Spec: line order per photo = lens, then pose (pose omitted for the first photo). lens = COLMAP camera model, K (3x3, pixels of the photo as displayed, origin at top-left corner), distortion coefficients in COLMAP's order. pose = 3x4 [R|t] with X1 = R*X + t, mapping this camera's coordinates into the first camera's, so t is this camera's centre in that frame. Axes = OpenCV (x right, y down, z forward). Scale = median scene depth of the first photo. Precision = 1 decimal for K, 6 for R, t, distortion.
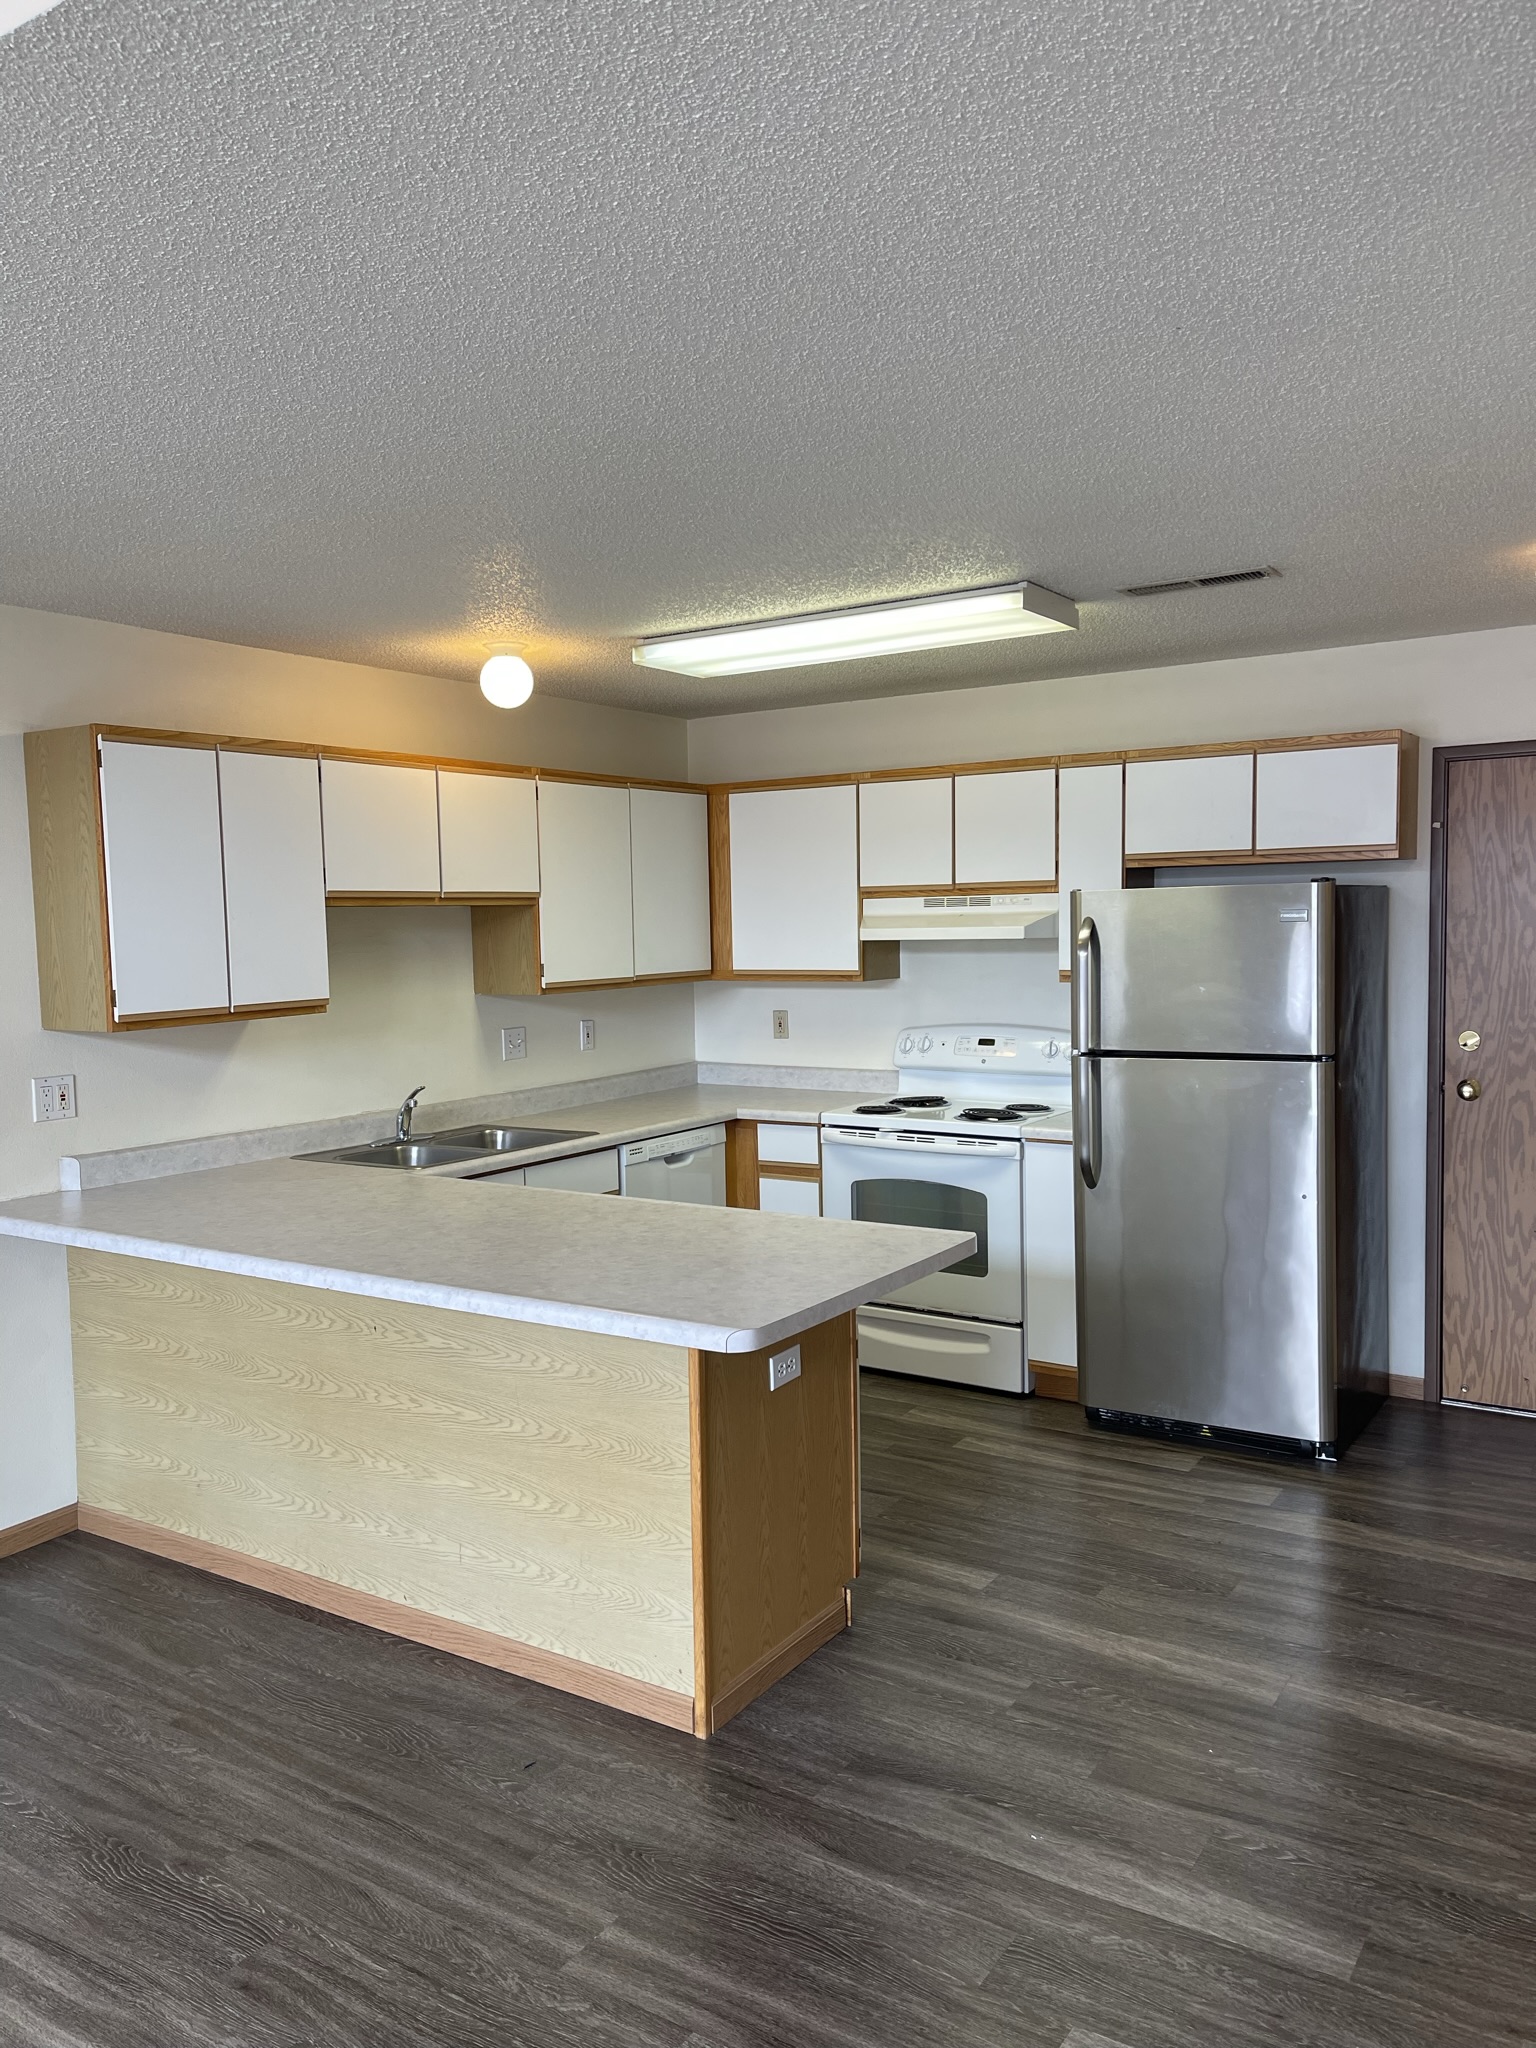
lens RADIAL K [[1541.4, 0, 752.9], [0, 1541.4, 1024.0], [0, 0, 1]] dist [0.070721, -0.095943]
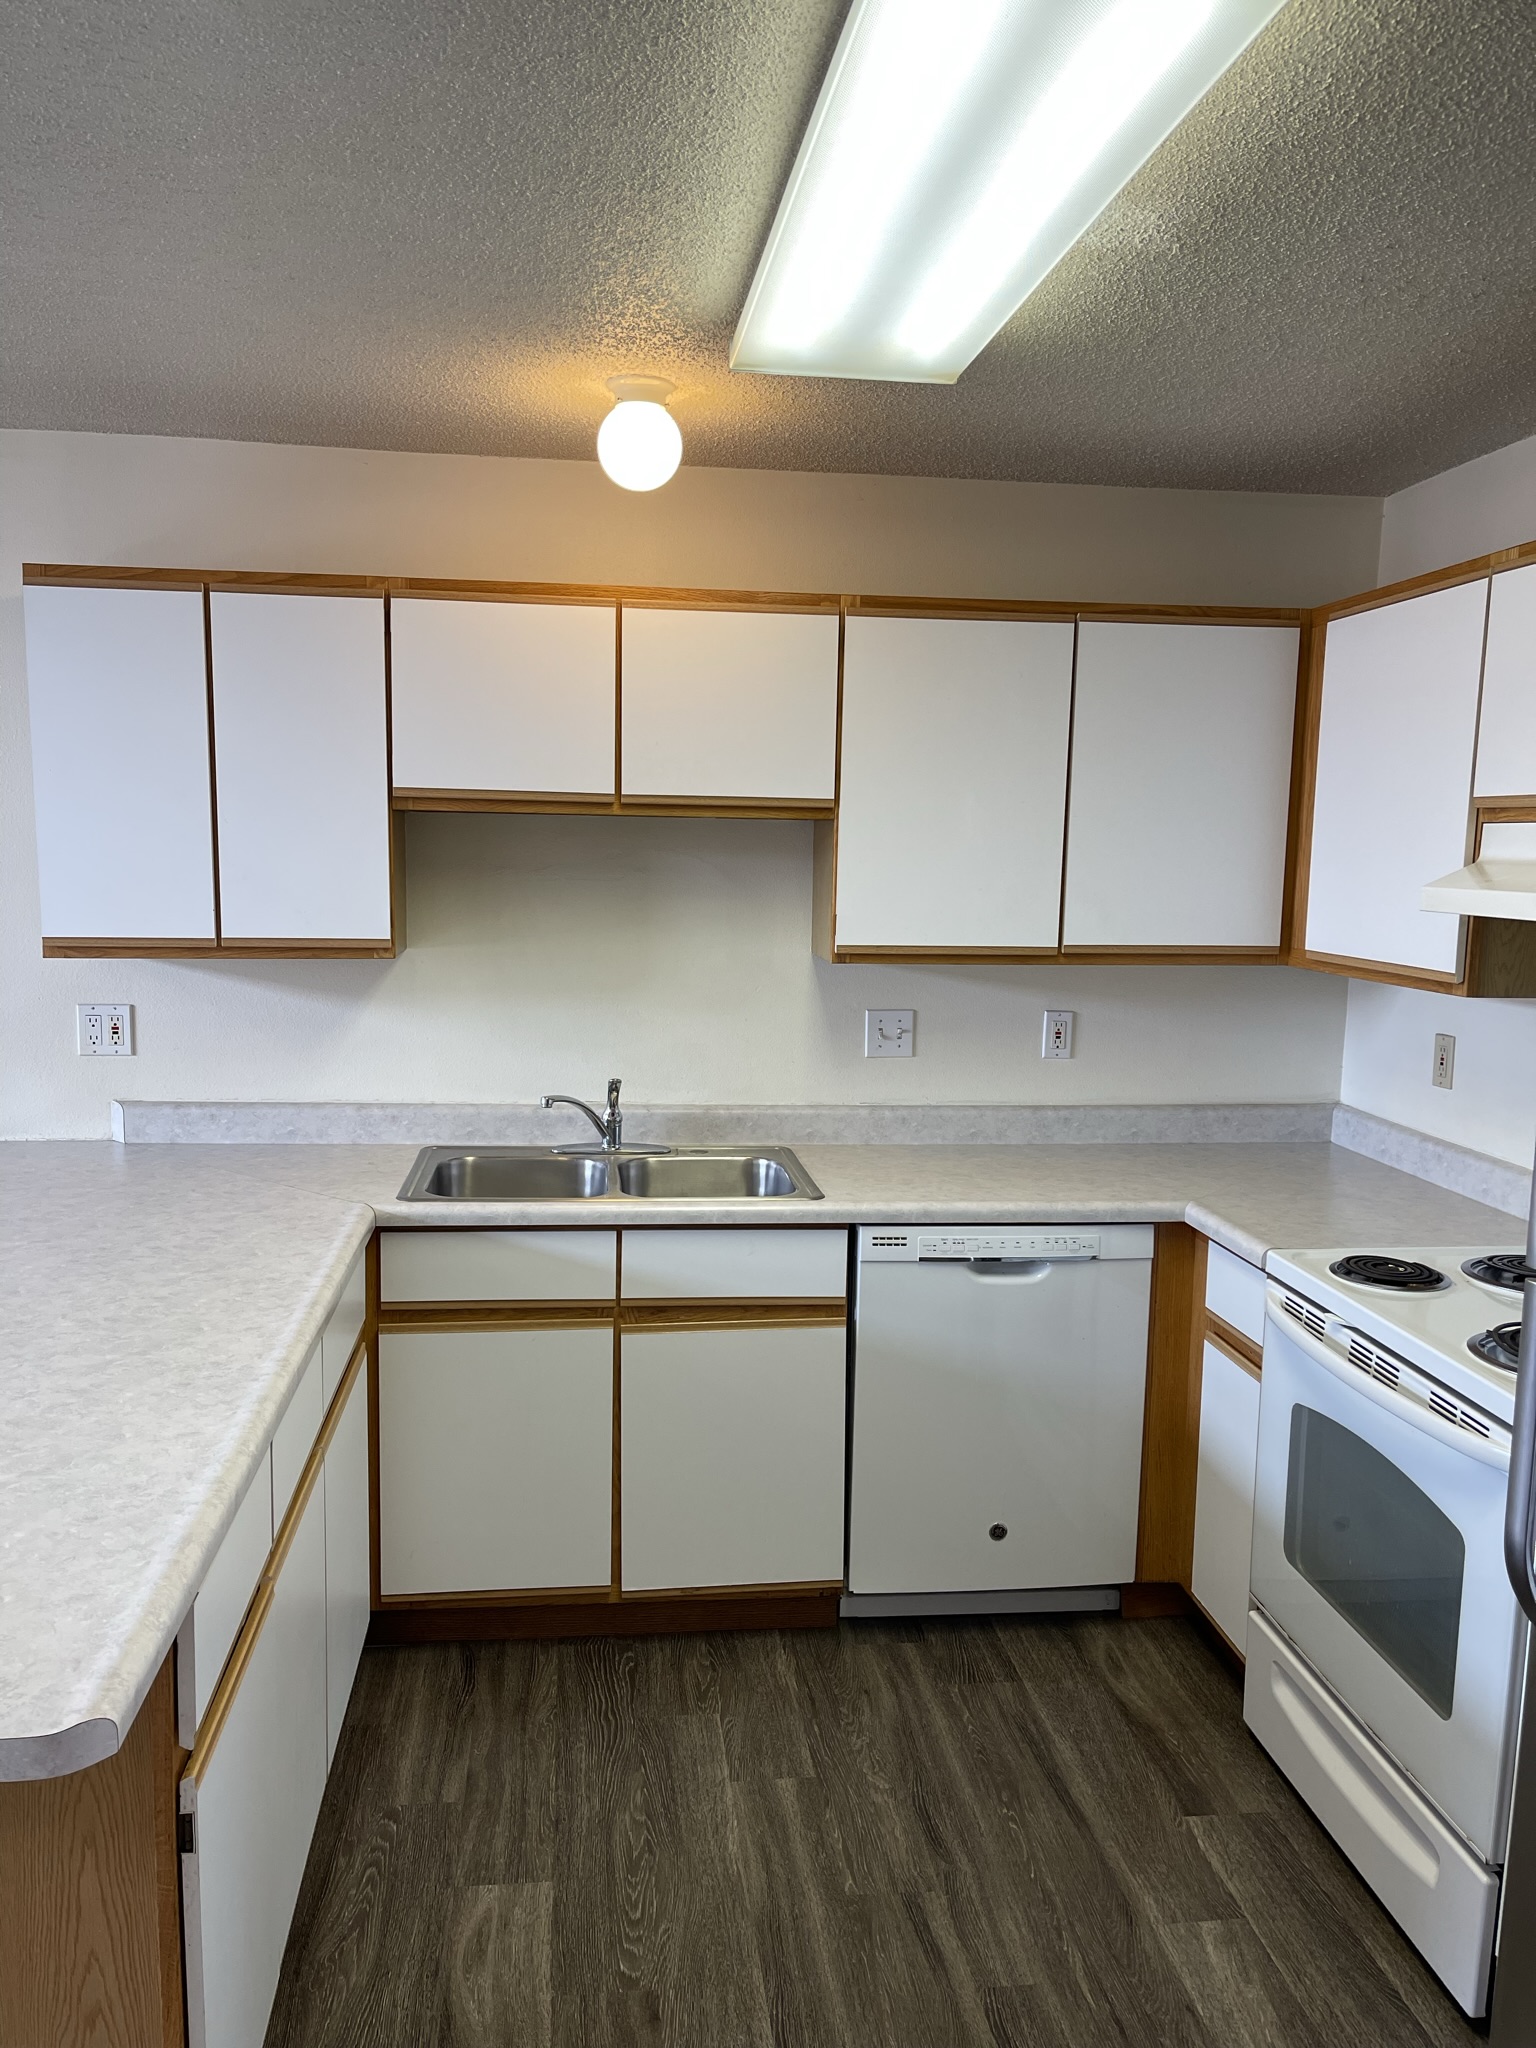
lens RADIAL K [[1541.4, 0, 748.4], [0, 1541.4, 1033.6], [0, 0, 1]] dist [0.070721, -0.095943]
pose [[0.641363, 0.128916, -0.756330, 0.311266], [-0.085762, 0.991651, 0.096301, -0.046465], [0.762430, 0.003100, 0.647064, 0.546805]]
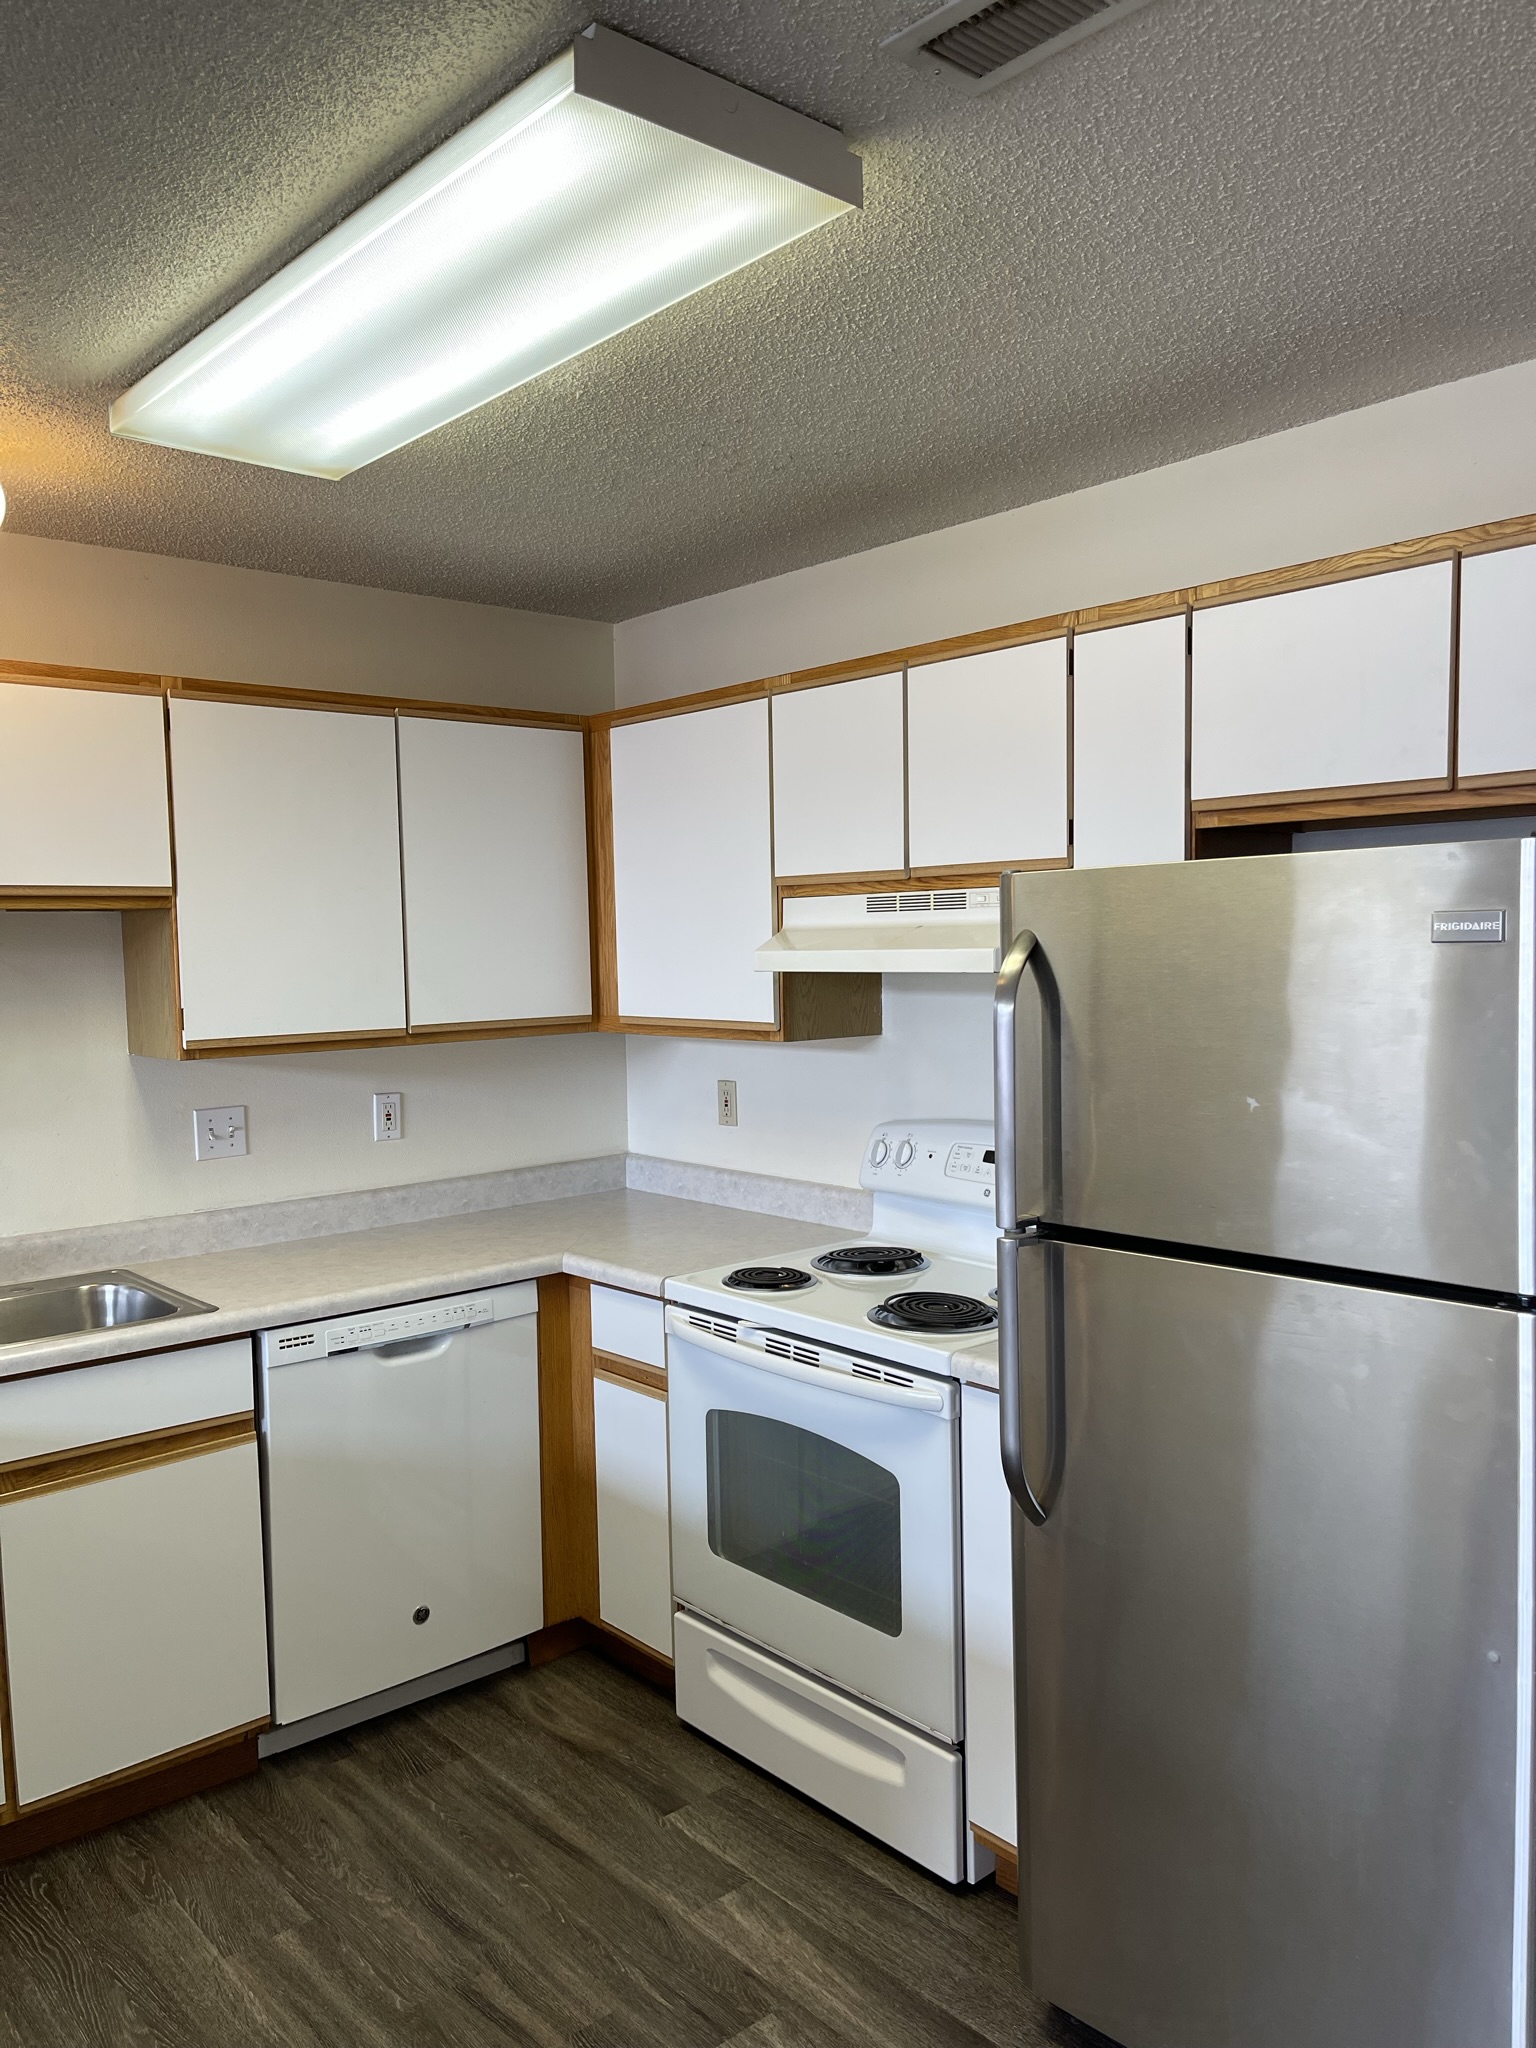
lens RADIAL K [[1541.4, 0, 754.9], [0, 1541.4, 1031.6], [0, 0, 1]] dist [0.070721, -0.095943]
pose [[0.962010, 0.018385, -0.272394, 0.228906], [-0.019198, 0.999816, -0.000320, -0.032996], [0.272338, 0.005537, 0.962186, 0.470171]]
